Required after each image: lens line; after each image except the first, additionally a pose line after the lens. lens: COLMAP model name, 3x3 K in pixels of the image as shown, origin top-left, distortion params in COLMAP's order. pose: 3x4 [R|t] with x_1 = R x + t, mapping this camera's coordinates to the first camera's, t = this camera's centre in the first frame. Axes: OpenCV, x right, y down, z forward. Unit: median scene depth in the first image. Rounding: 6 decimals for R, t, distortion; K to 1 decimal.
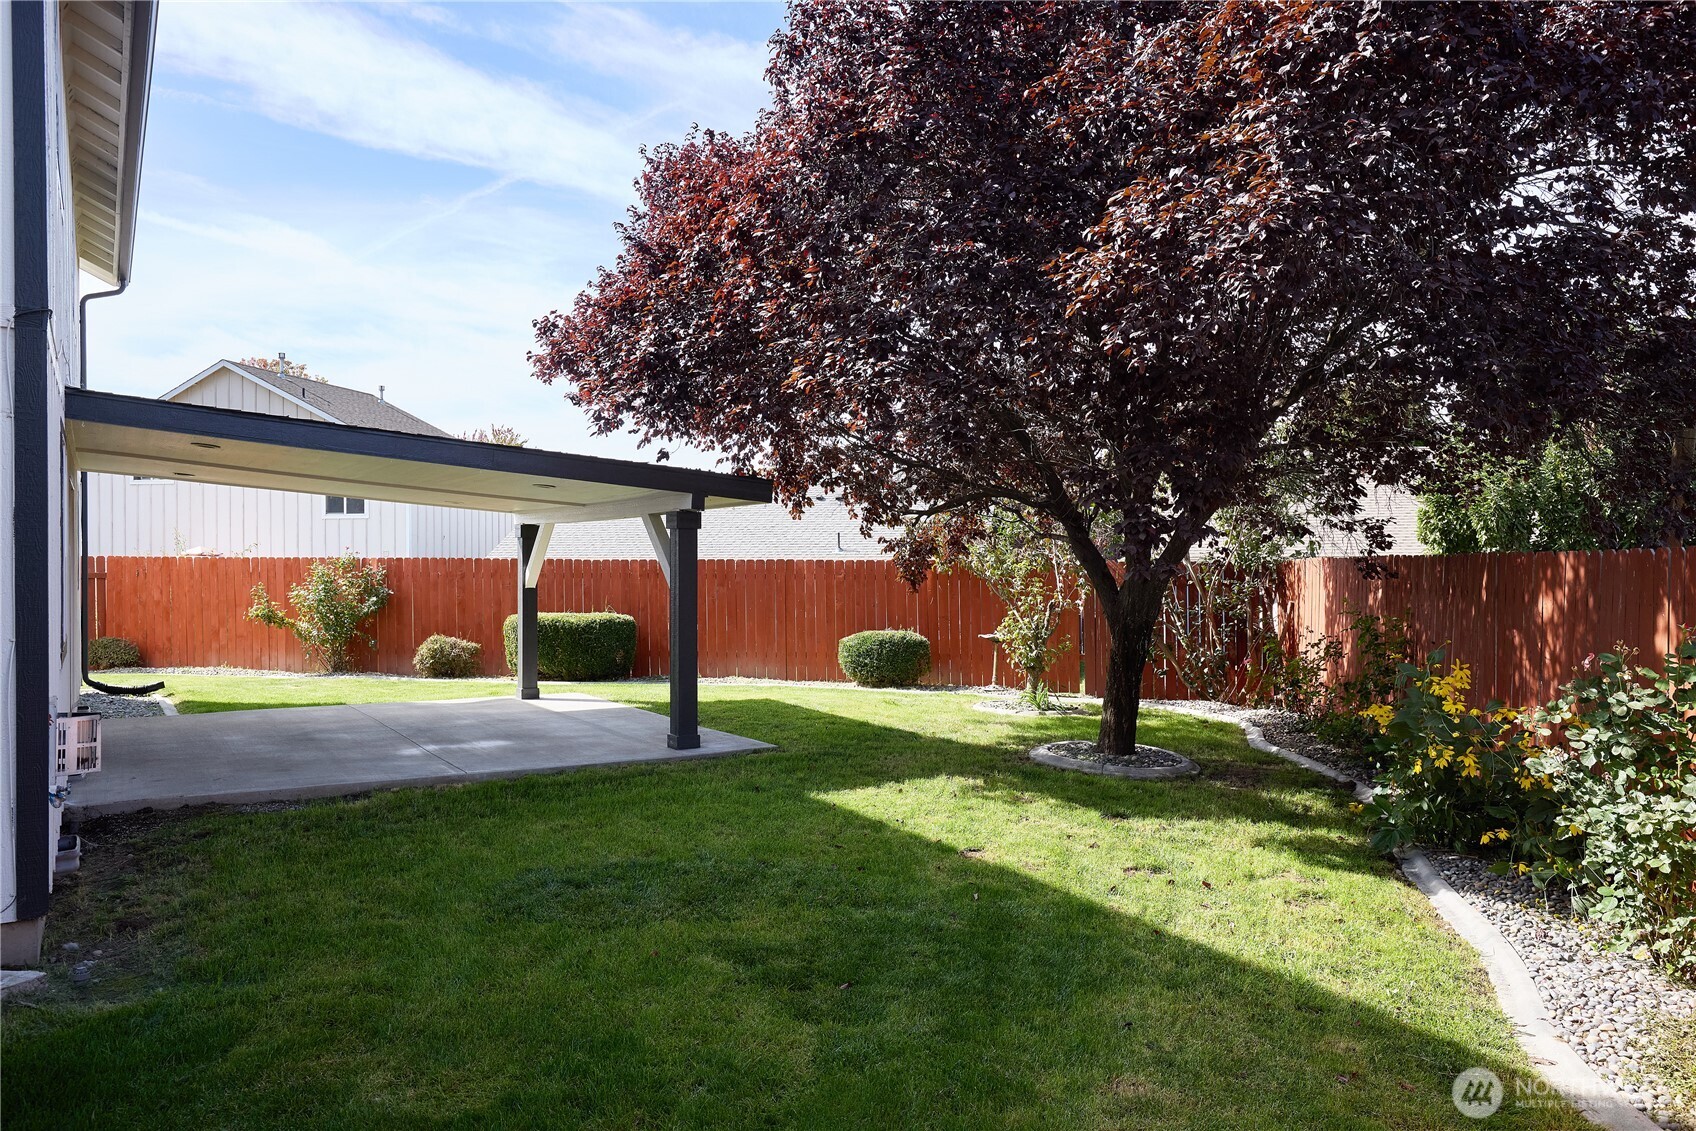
lens RADIAL K [[1189.4, 0, 850.7], [0, 1189.4, 562.0], [0, 0, 1]] dist [0.013340, 0.000220]
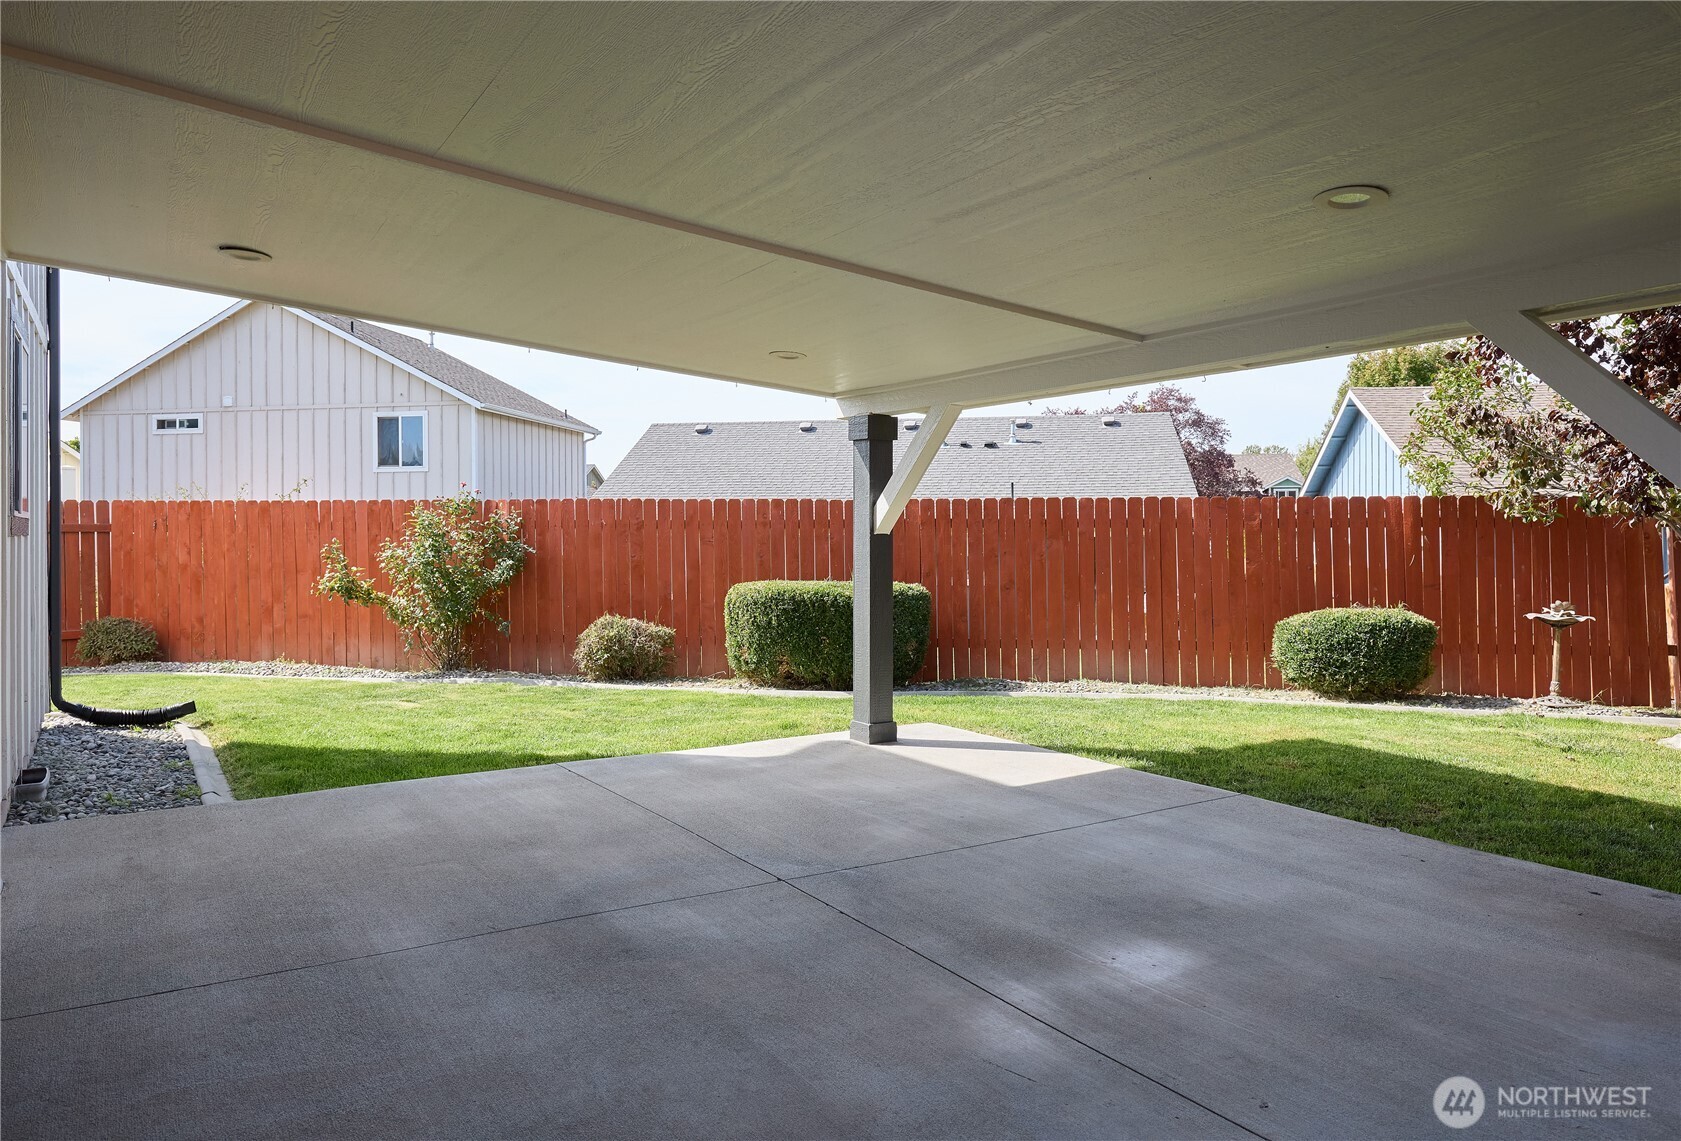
lens RADIAL K [[1080.4, 0, 826.5], [0, 1080.4, 531.8], [0, 0, 1]] dist [-0.008317, 0.001198]
pose [[0.999934, -0.002651, 0.011219, -0.226717], [0.002669, 0.999995, -0.001601, 0.016306], [-0.011215, 0.001631, 0.999936, 0.392449]]
